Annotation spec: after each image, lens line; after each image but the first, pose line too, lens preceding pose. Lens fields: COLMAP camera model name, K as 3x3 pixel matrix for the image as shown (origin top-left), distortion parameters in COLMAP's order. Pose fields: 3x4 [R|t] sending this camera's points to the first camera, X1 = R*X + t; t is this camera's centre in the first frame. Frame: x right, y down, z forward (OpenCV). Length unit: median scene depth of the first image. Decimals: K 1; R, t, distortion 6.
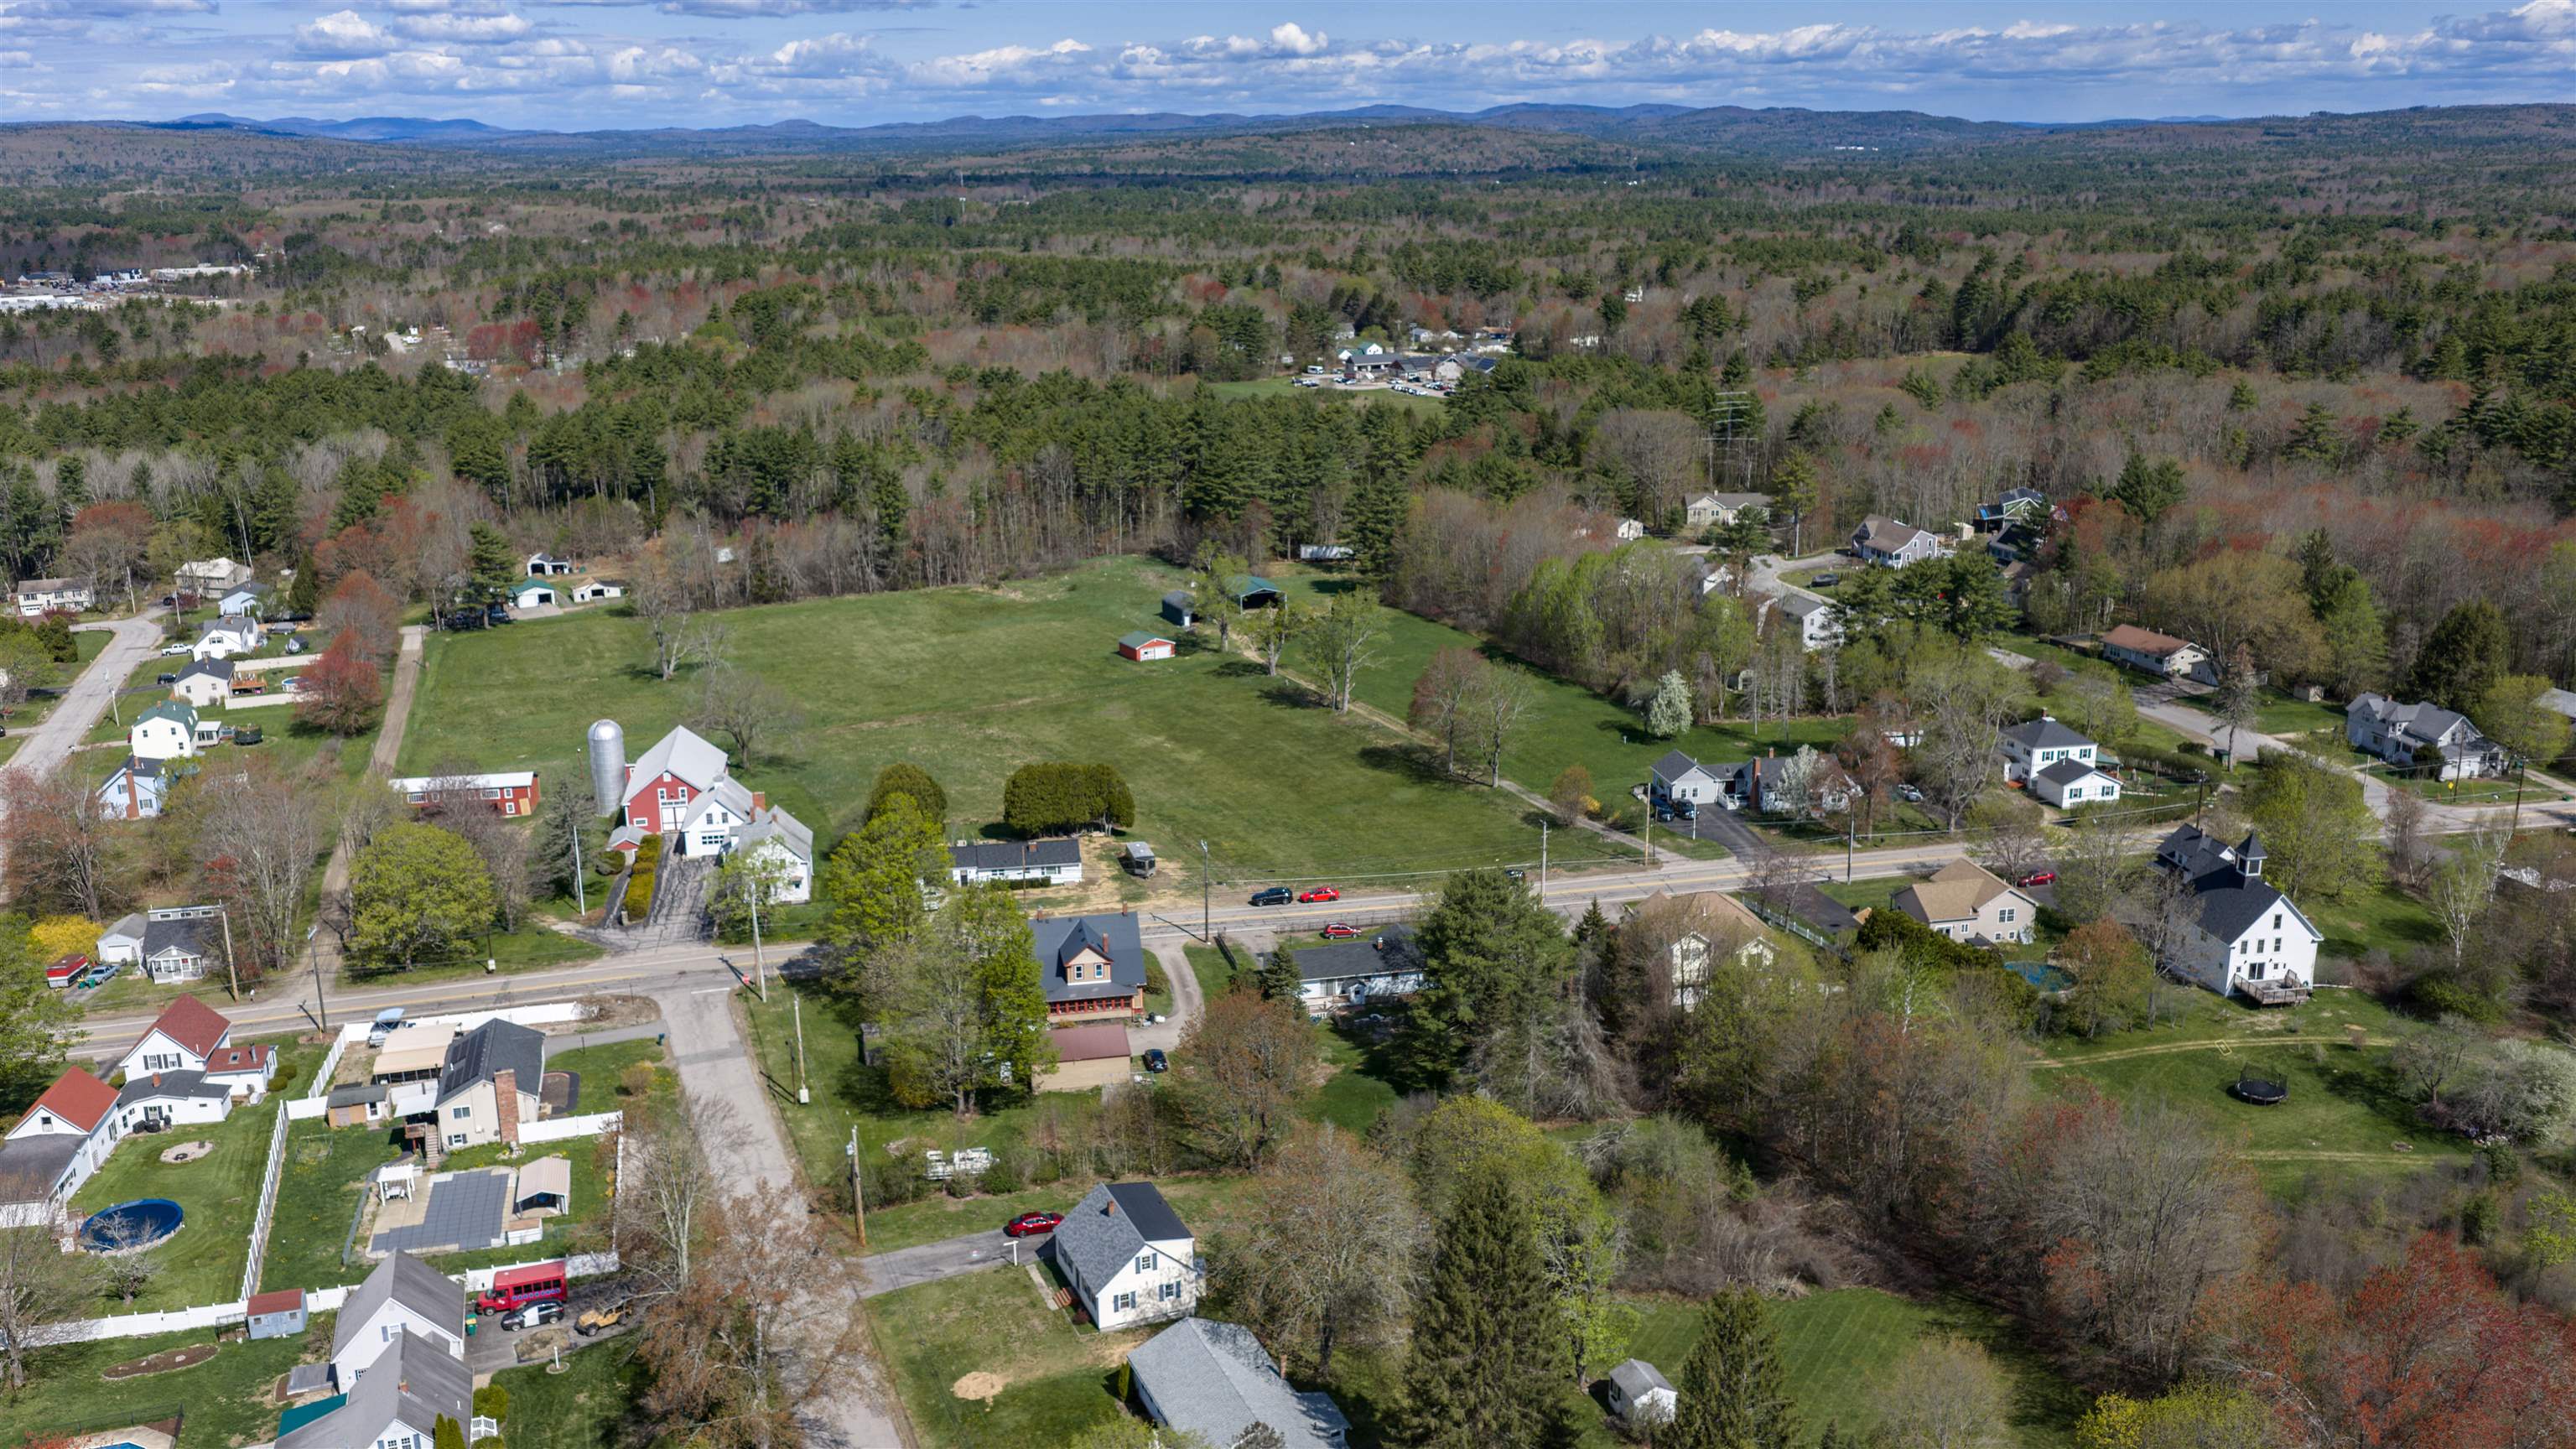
lens RADIAL K [[2128.6, 0, 1292.8], [0, 2128.6, 734.6], [0, 0, 1]] dist [0.029017, -0.060680]
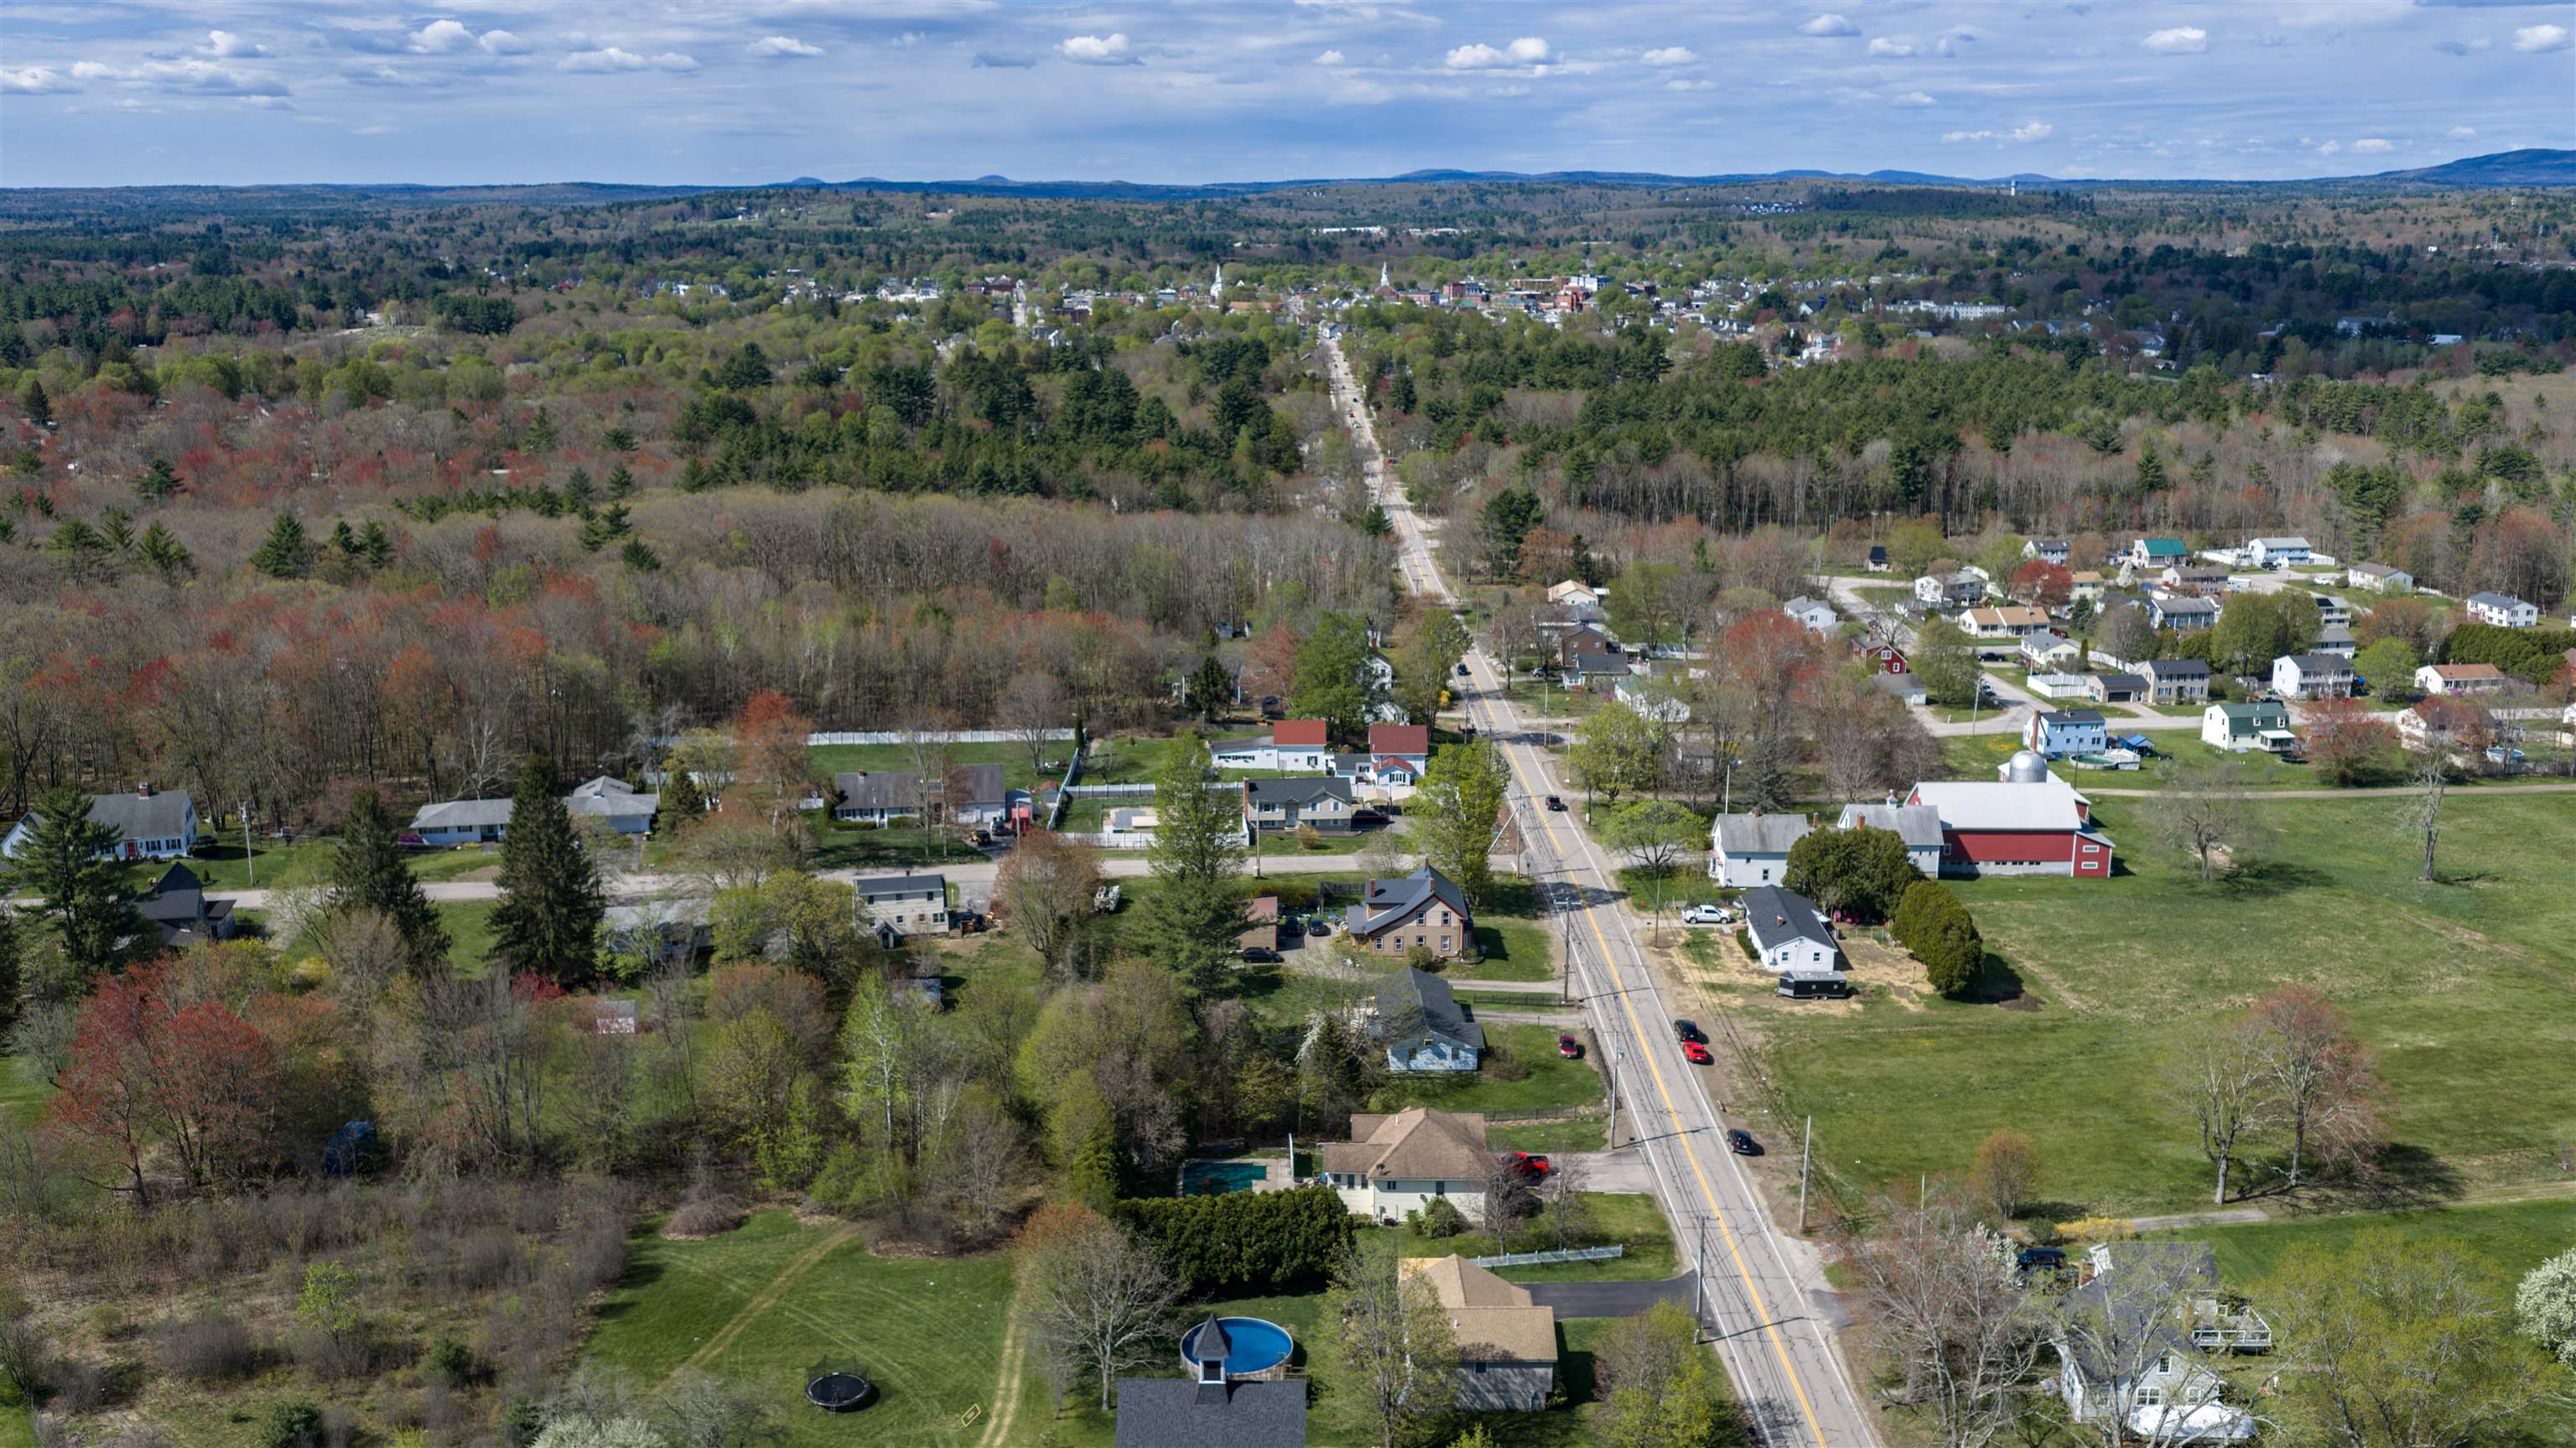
lens RADIAL K [[2257.9, 0, 1288.0], [0, 2257.9, 724.0], [0, 0, 1]] dist [0.027049, -0.055678]
pose [[-0.188206, 0.234622, -0.953693, 0.753343], [-0.267241, 0.922173, 0.279606, -0.220800], [0.945072, 0.307489, -0.110858, 0.757370]]
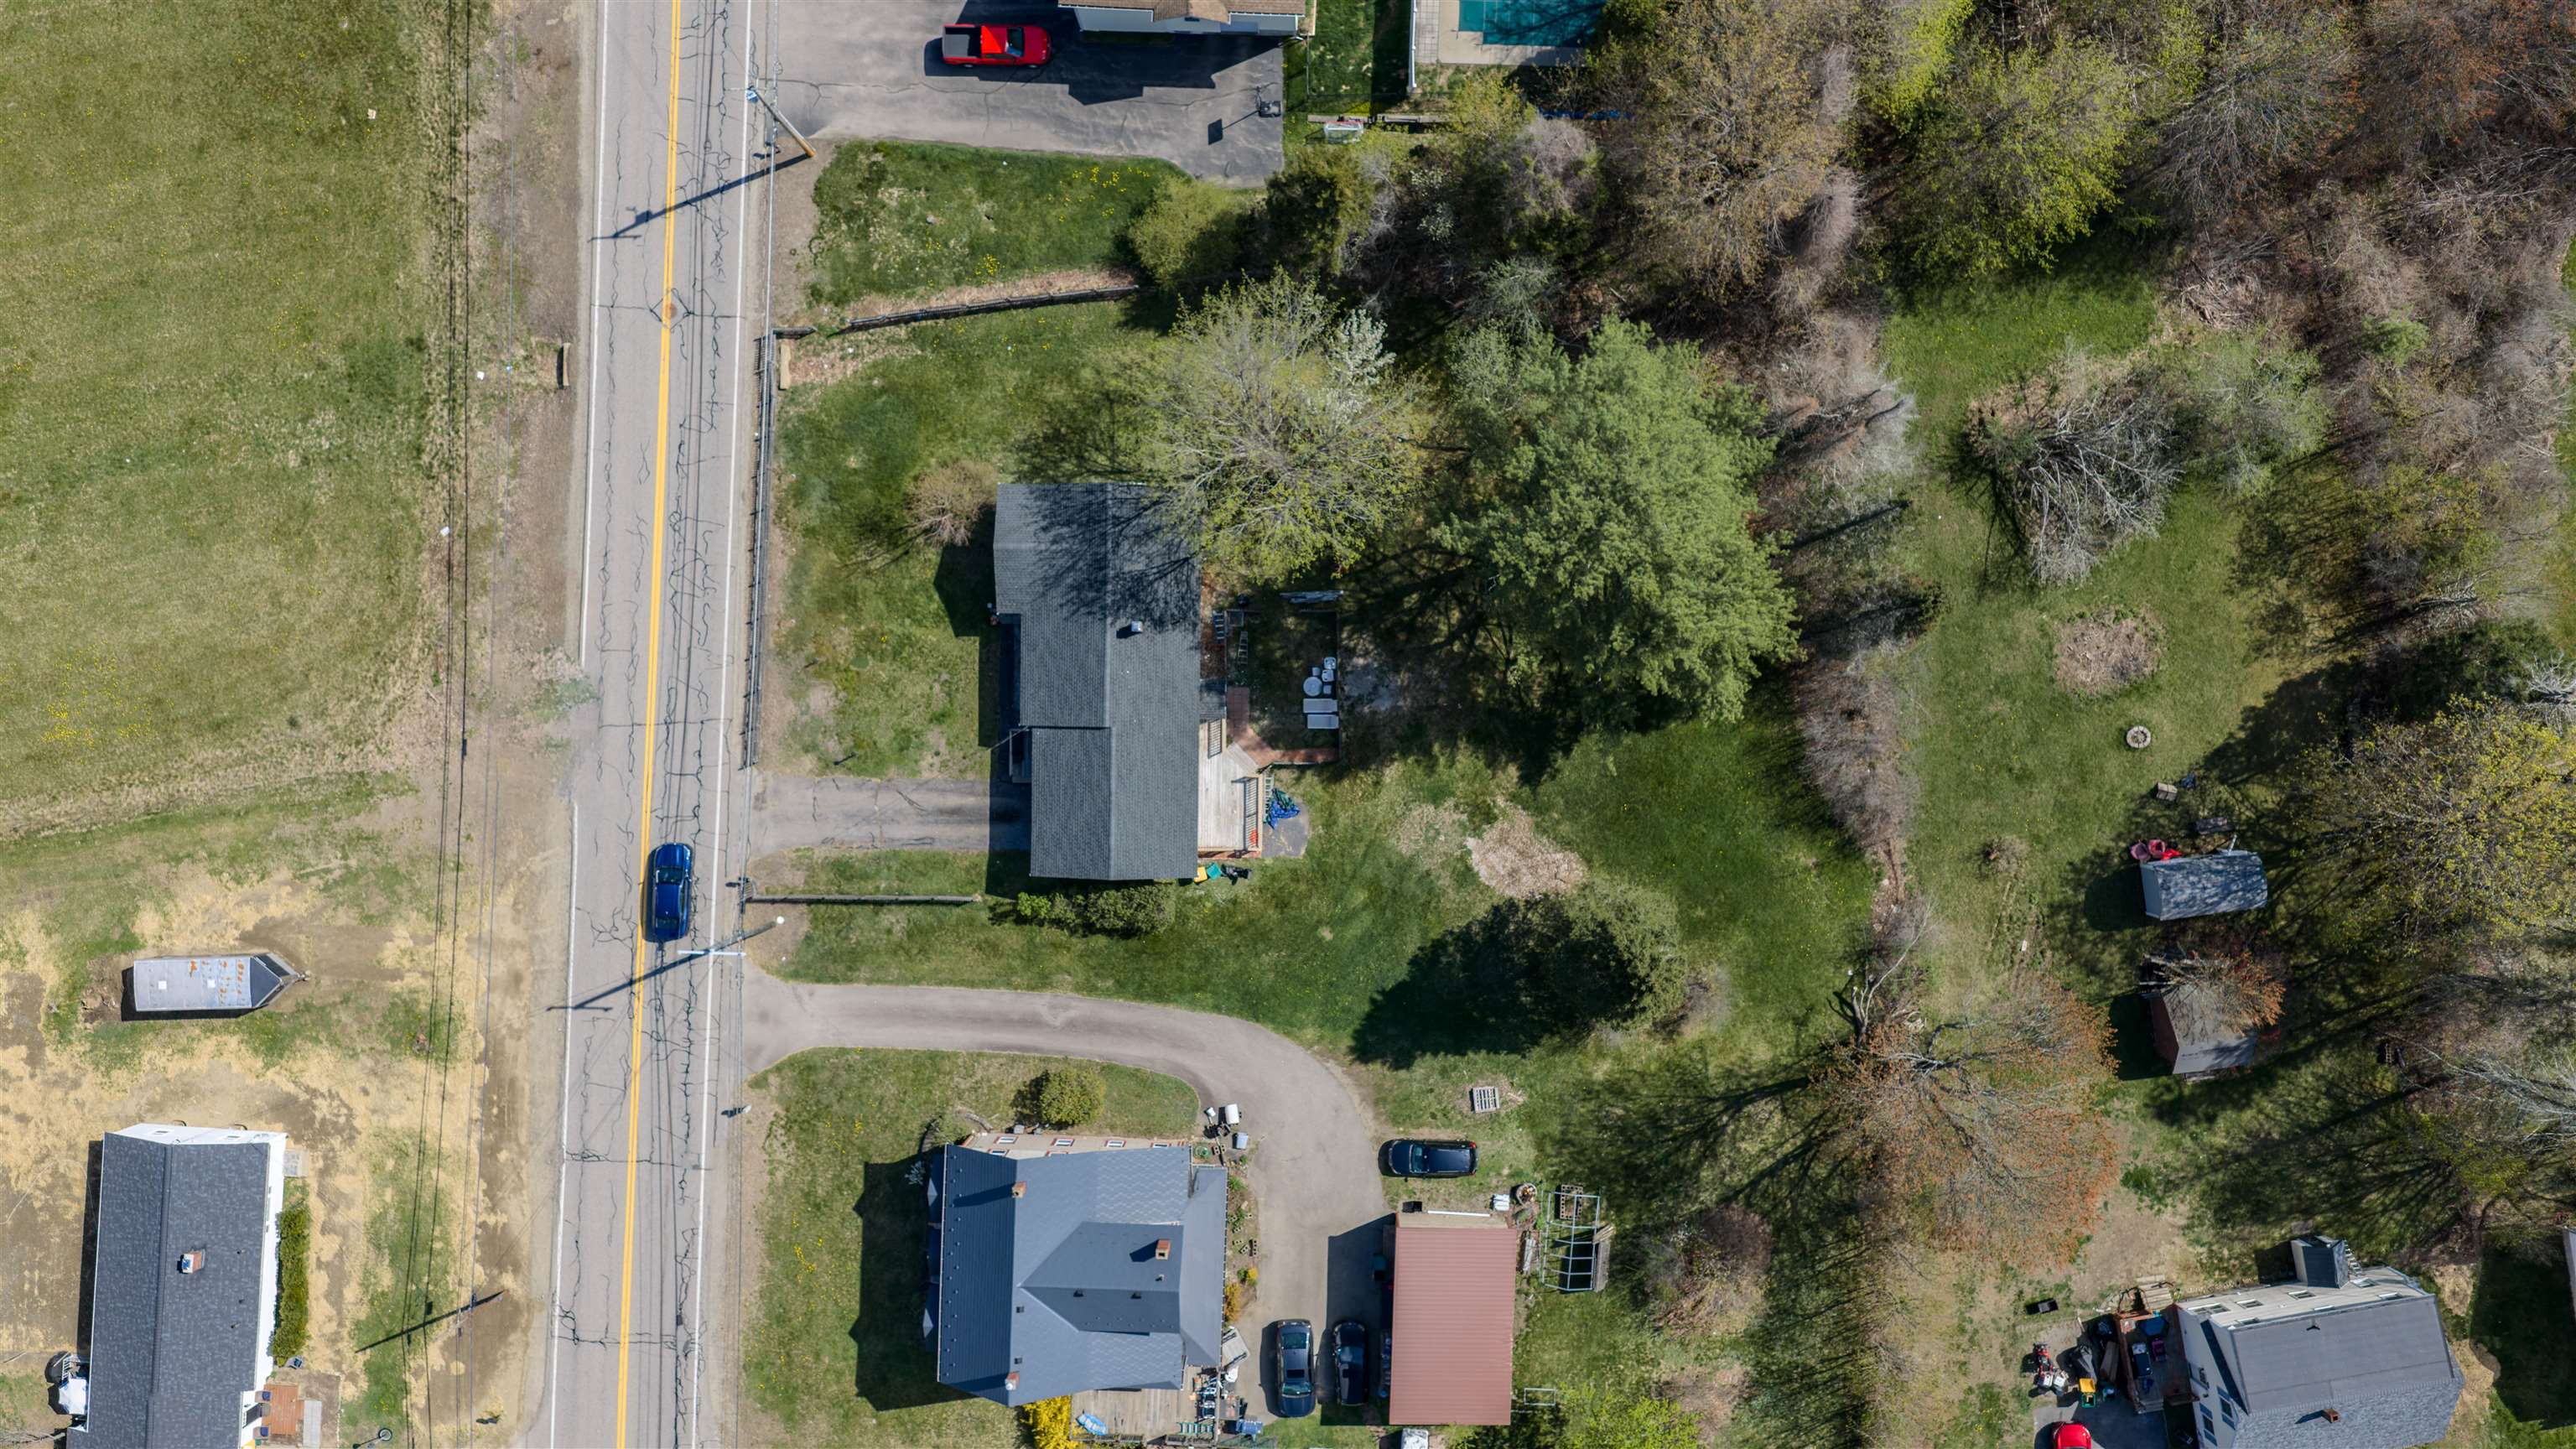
lens RADIAL K [[2128.6, 0, 1292.8], [0, 2128.6, 734.6], [0, 0, 1]] dist [0.029017, -0.060680]
pose [[0.229375, -0.973326, -0.004824, 0.020798], [0.274469, 0.059925, 0.959727, -0.245217], [-0.933838, -0.221462, 0.280893, 0.617809]]
